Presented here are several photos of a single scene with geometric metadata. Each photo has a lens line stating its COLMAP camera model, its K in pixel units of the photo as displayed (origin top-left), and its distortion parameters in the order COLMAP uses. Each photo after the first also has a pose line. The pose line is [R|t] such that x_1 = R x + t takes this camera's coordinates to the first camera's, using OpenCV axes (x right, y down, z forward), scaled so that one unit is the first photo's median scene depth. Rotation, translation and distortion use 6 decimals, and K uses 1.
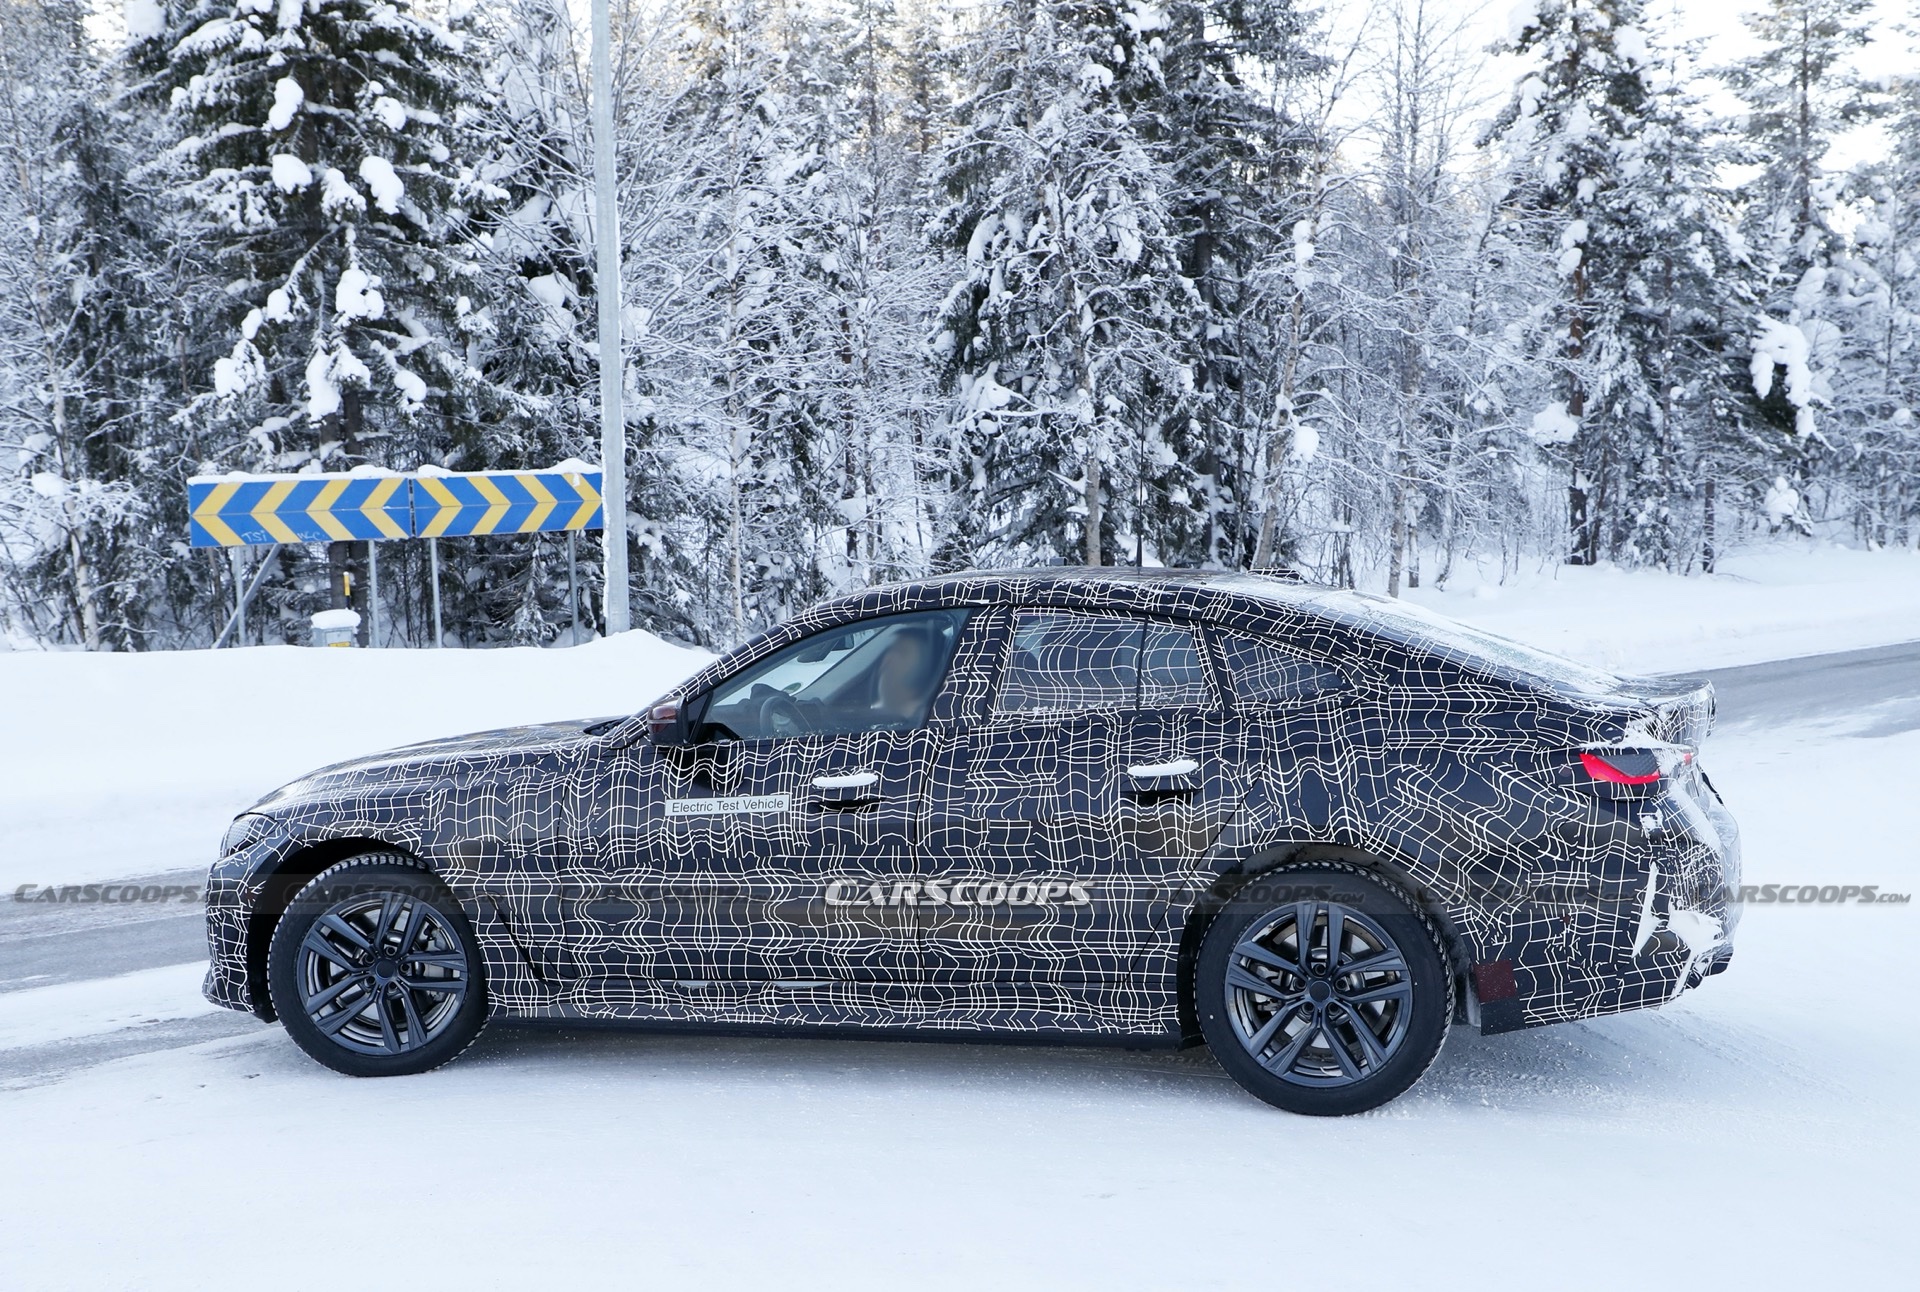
lens RADIAL K [[2434.7, 0, 960.0], [0, 2434.7, 646.0], [0, 0, 1]] dist [0.022269, 0.022238]
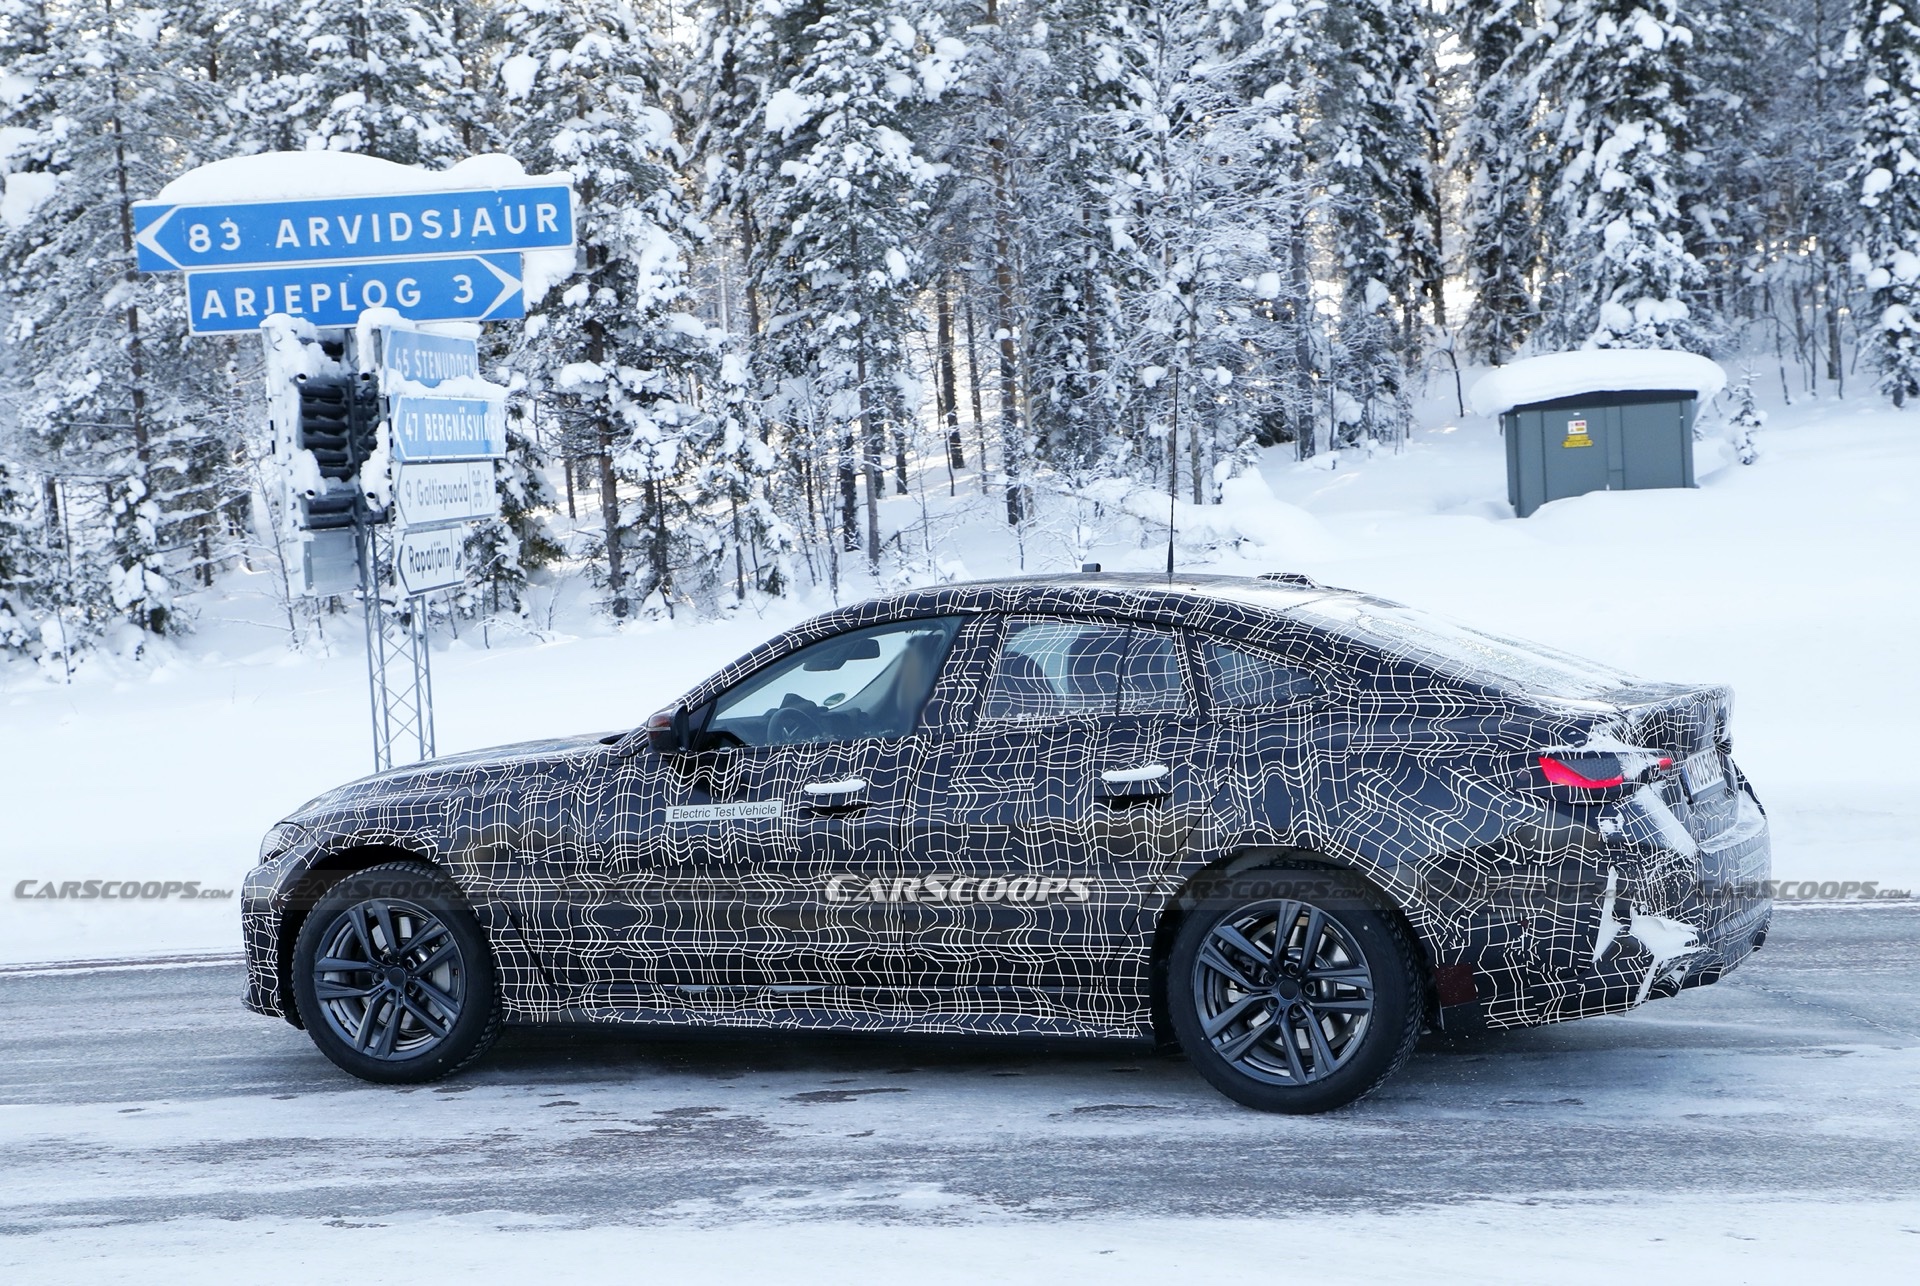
lens RADIAL K [[2950.5, 0, 960.0], [0, 2950.5, 643.0], [0, 0, 1]] dist [0.097043, -0.037267]
pose [[0.992640, -0.005999, -0.120951, 0.154611], [0.005153, 0.999960, -0.007308, 0.004670], [0.120990, 0.006631, 0.992632, -0.215469]]
